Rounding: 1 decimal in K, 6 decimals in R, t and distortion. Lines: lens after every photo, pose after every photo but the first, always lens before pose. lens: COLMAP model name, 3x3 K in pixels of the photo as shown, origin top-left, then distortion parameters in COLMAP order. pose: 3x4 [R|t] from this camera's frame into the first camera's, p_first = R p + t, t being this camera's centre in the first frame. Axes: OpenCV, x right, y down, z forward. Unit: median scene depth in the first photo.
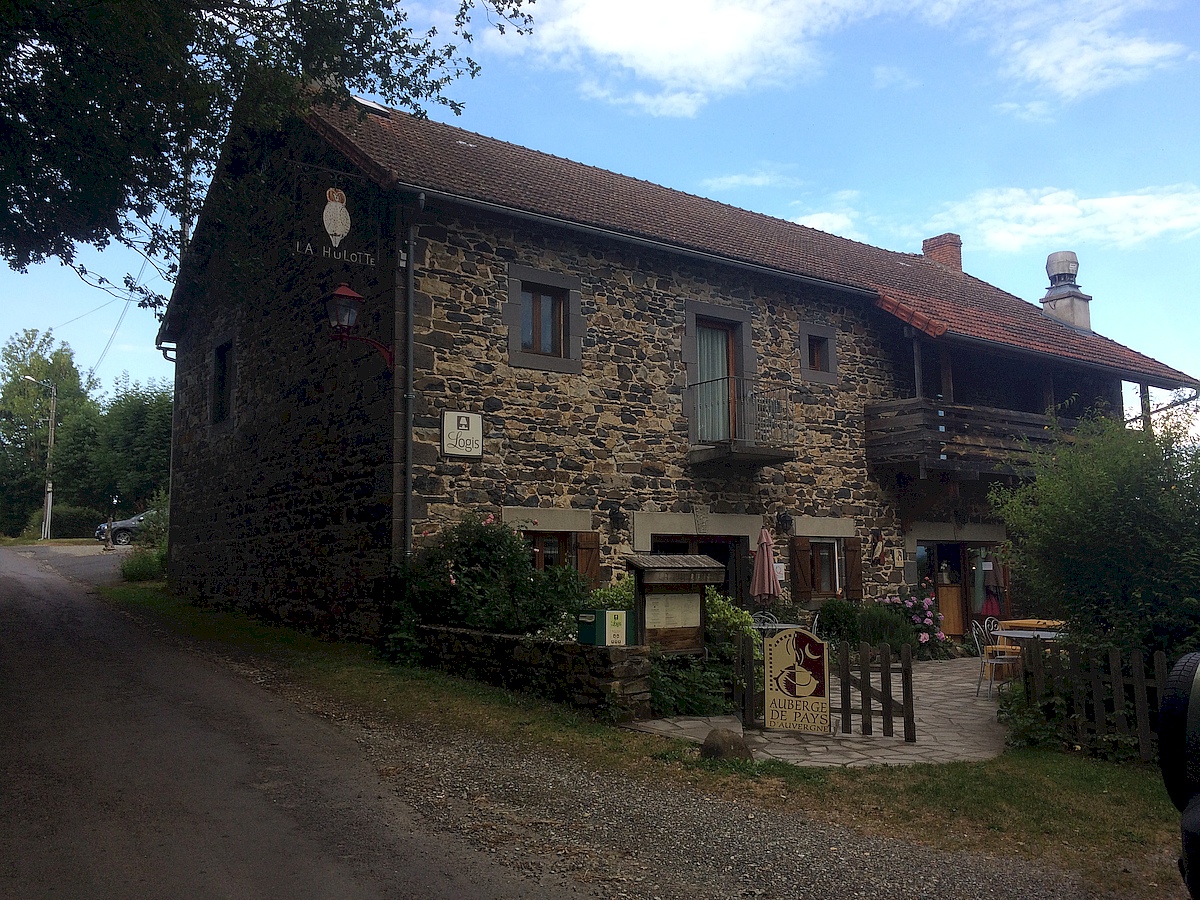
lens RADIAL K [[1028.9, 0, 592.8], [0, 1028.9, 445.4], [0, 0, 1]] dist [0.042131, -0.024024]
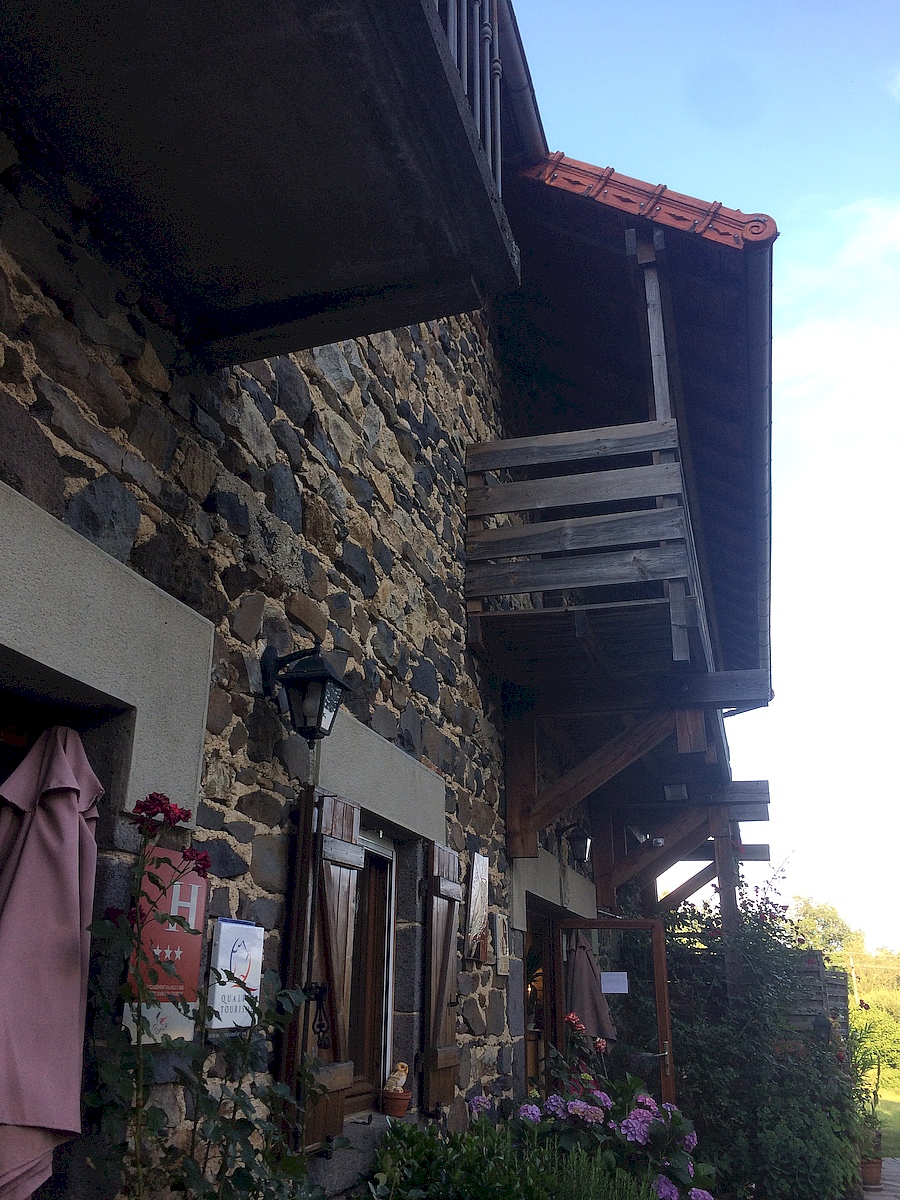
lens RADIAL K [[1028.9, 0, 450.0], [0, 1028.9, 595.9], [0, 0, 1]] dist [0.042131, -0.024024]
pose [[0.791282, 0.237794, 0.563317, 0.104723], [-0.085254, 0.955187, -0.283460, 0.116691], [-0.605478, 0.176272, 0.776095, 0.899272]]
